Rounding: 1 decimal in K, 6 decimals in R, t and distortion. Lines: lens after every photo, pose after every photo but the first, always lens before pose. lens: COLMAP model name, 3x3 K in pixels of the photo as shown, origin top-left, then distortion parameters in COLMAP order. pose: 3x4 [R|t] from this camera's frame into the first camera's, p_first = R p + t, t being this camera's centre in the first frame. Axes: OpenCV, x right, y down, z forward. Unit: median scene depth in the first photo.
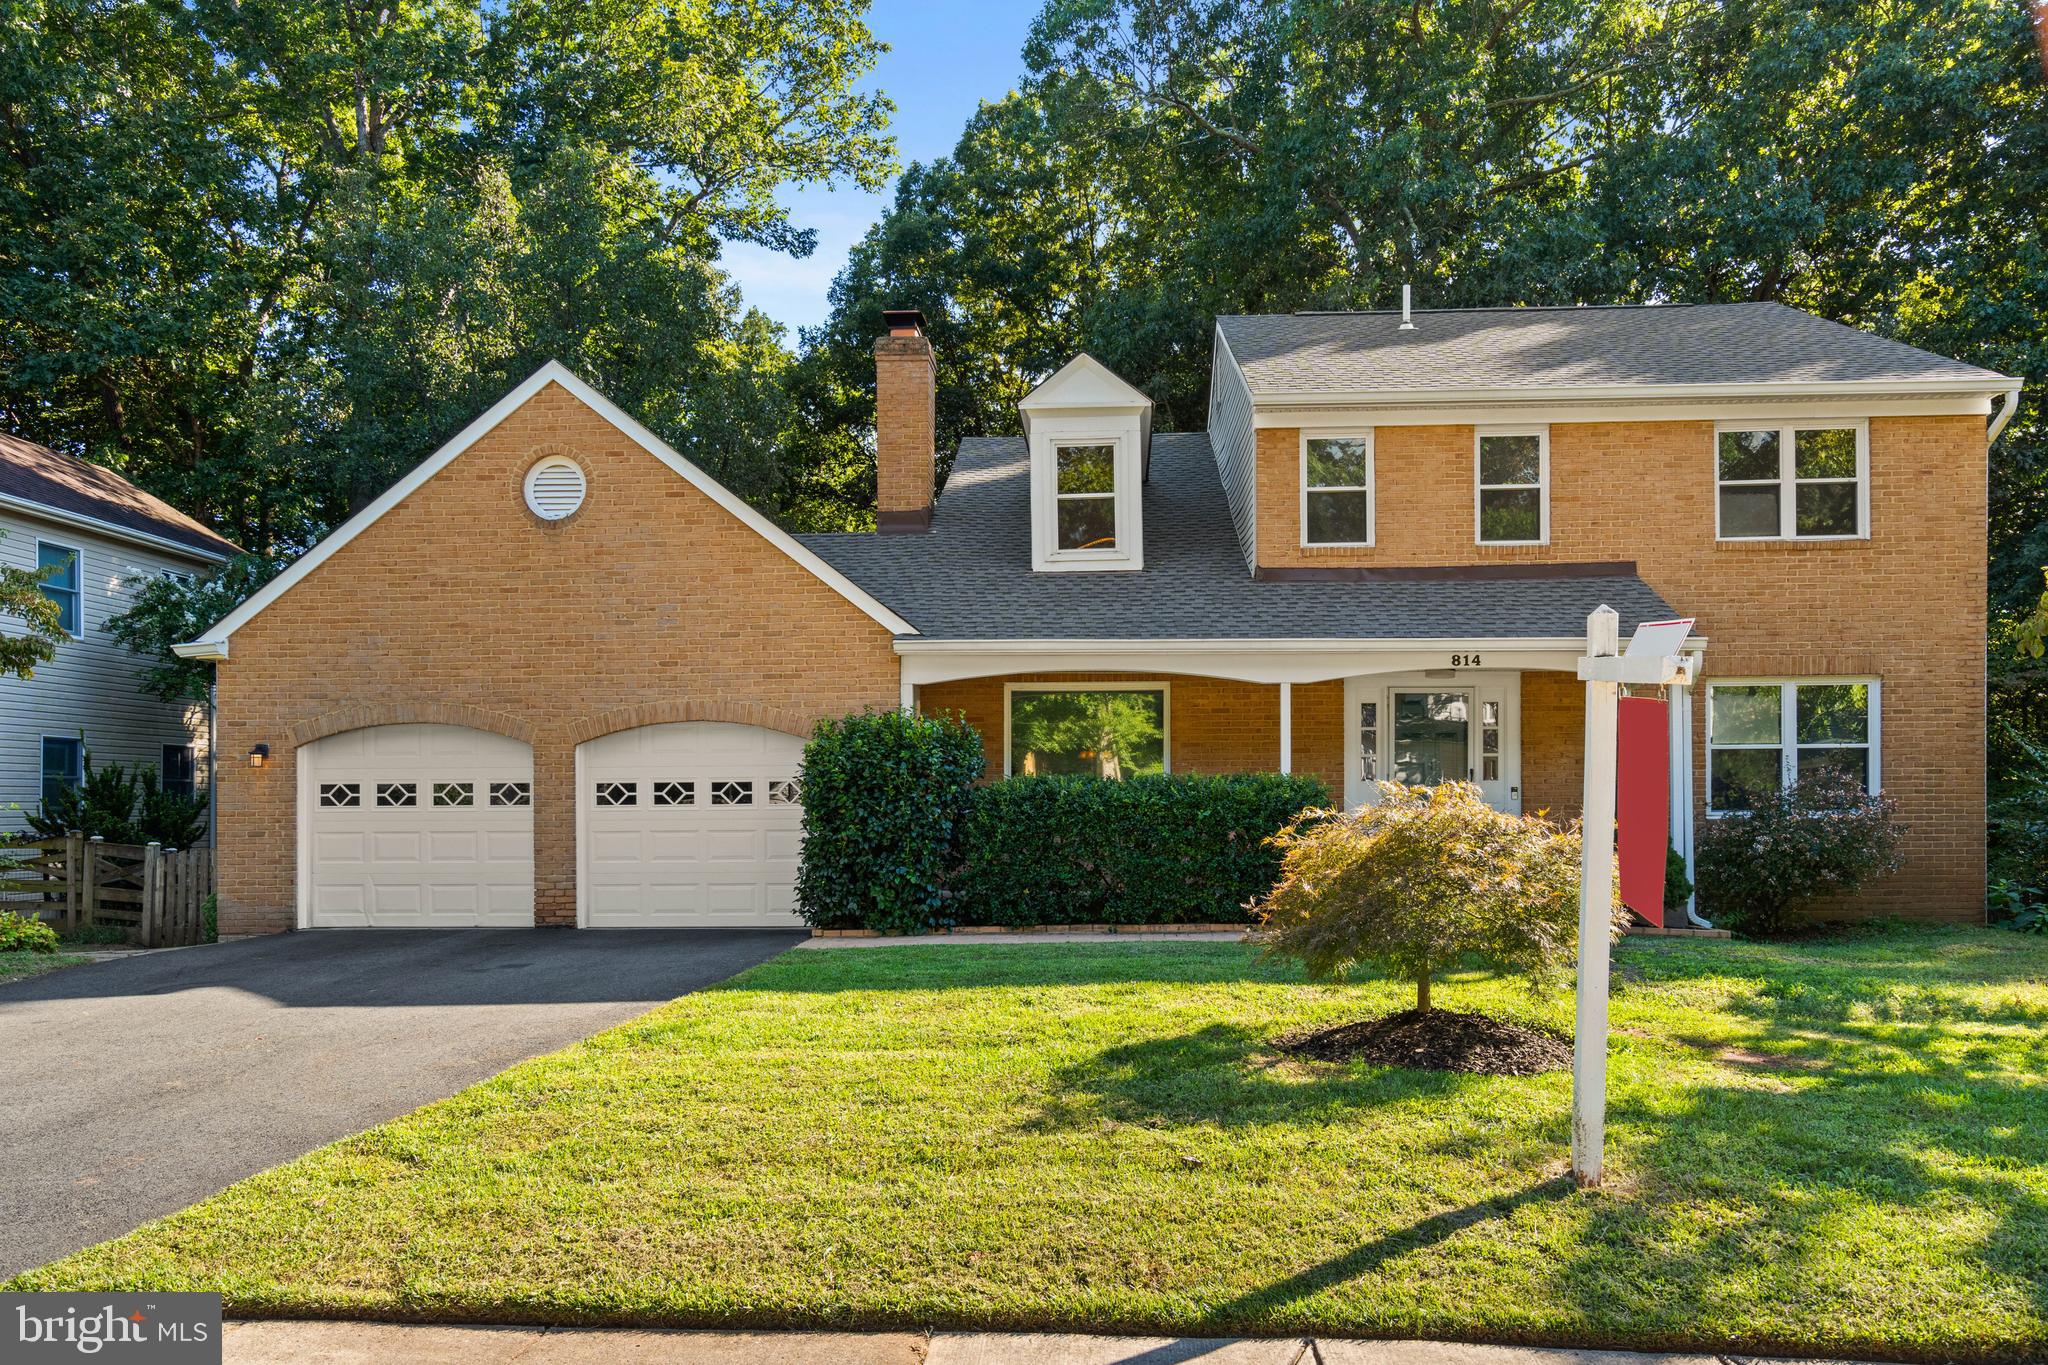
lens RADIAL K [[1410.2, 0, 1006.9], [0, 1410.2, 644.2], [0, 0, 1]] dist [-0.000887, 0.001992]
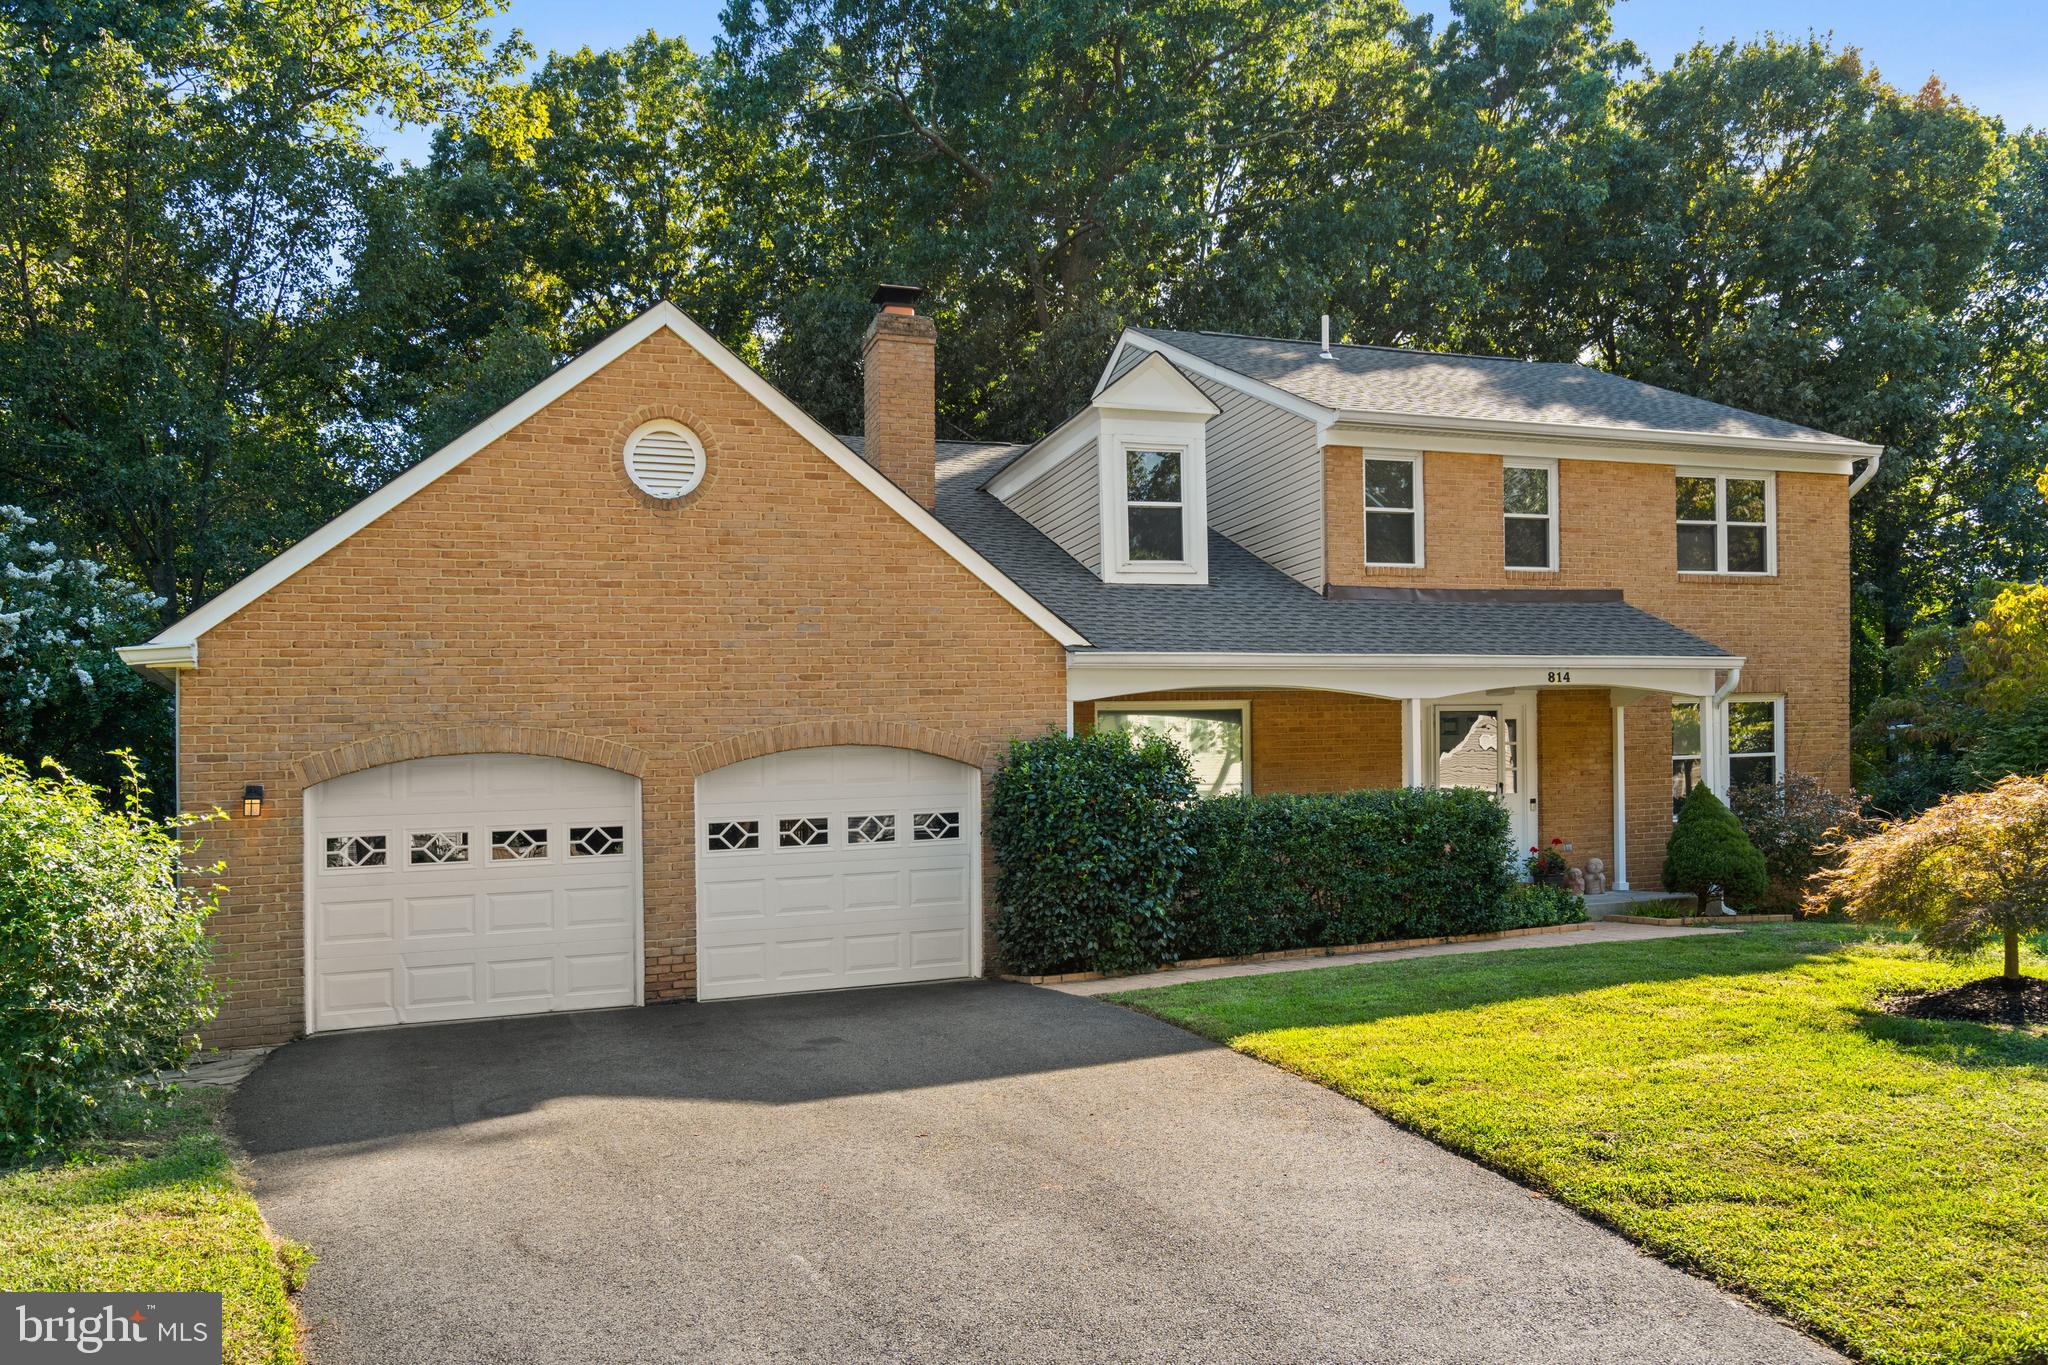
lens RADIAL K [[1508.3, 0, 1015.4], [0, 1508.3, 678.4], [0, 0, 1]] dist [-0.001631, 0.006231]
pose [[0.911470, 0.004494, 0.411341, -0.488730], [-0.003634, 0.999989, -0.002872, 0.016303], [-0.411349, 0.001123, 0.911477, 0.128890]]
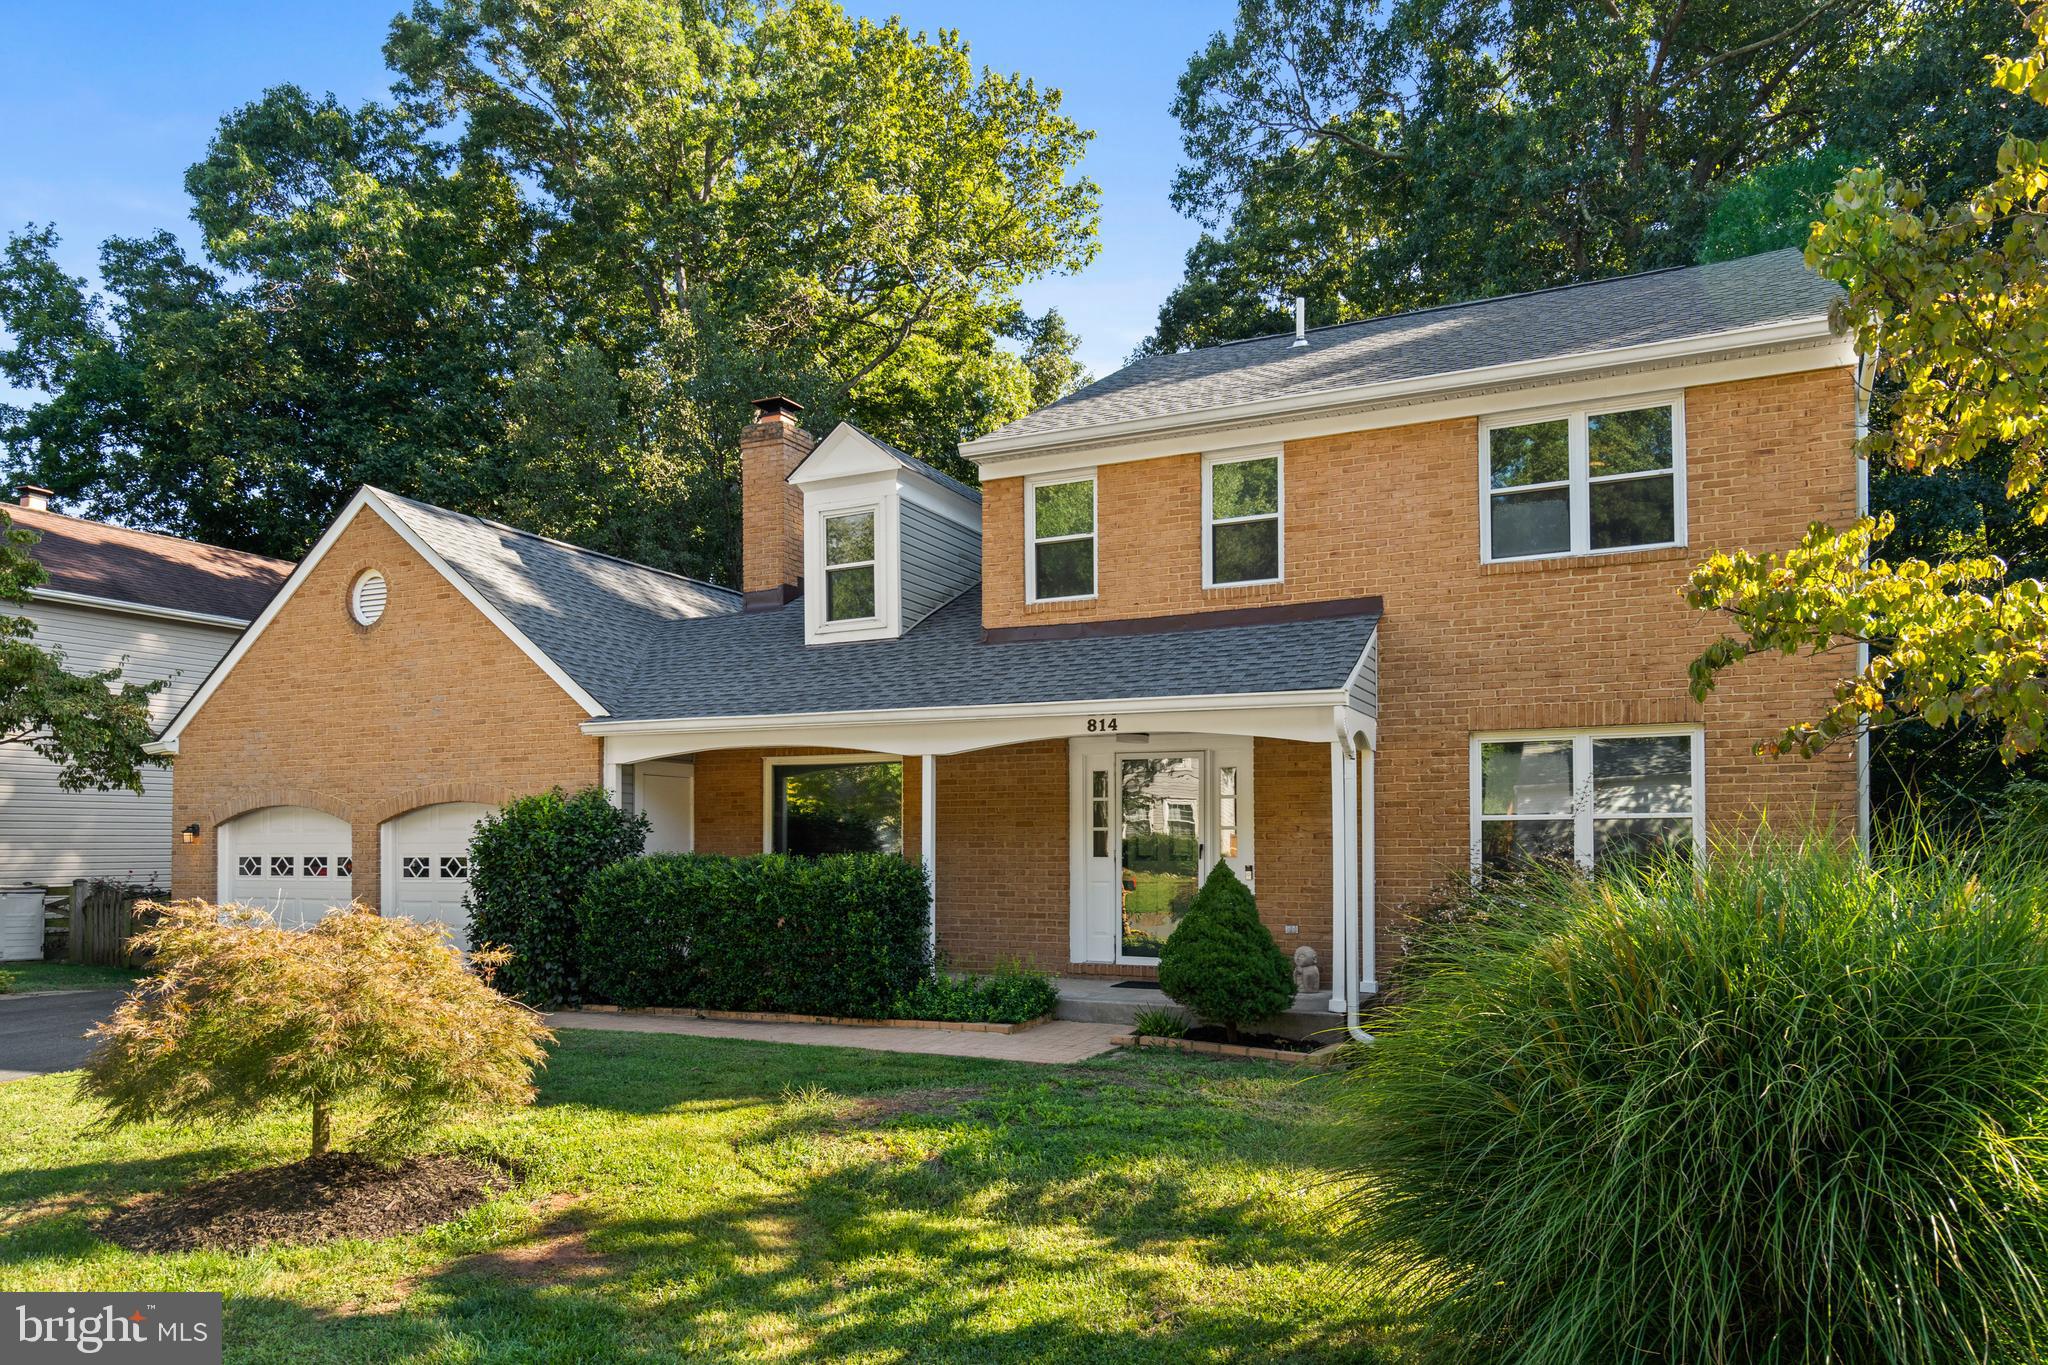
lens RADIAL K [[1298.9, 0, 1033.6], [0, 1298.9, 685.8], [0, 0, 1]] dist [0.006681, 0.000264]
pose [[0.930024, -0.042993, -0.364976, 0.555603], [0.040678, 0.999074, -0.014033, -0.003169], [0.365241, -0.001796, 0.930911, 0.217876]]
